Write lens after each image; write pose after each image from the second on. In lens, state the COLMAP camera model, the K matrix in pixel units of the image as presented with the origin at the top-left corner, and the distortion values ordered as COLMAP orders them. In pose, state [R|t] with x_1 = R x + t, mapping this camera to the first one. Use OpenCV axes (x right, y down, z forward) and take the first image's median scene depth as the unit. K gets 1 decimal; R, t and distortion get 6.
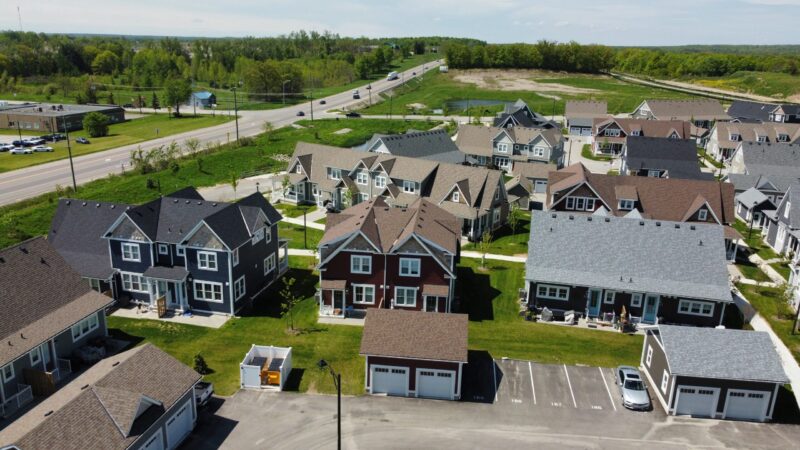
lens RADIAL K [[606.7, 0, 399.1], [0, 606.7, 226.7], [0, 0, 1]] dist [0.004633, 0.002328]
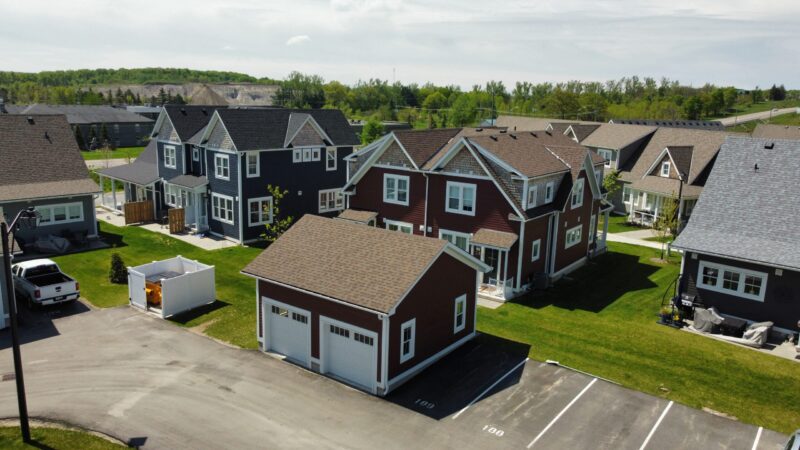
lens RADIAL K [[606.7, 0, 399.5], [0, 606.7, 224.1], [0, 0, 1]] dist [0.004633, 0.002328]
pose [[0.859168, 0.103603, -0.501096, 0.274723], [-0.151882, 0.986789, -0.056392, 0.136703], [0.488633, 0.124557, 0.863553, 0.443578]]
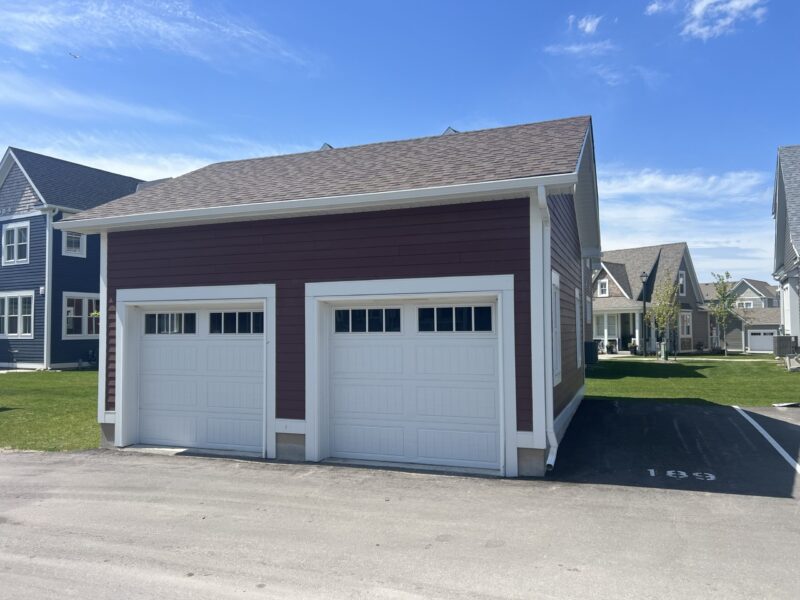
lens RADIAL K [[606.2, 0, 405.2], [0, 606.2, 301.6], [0, 0, 1]] dist [0.014440, -0.010746]
pose [[0.967337, -0.047636, -0.248977, 0.082987], [-0.038026, 0.943802, -0.328316, 0.236325], [0.250624, 0.327060, 0.911164, 0.660109]]
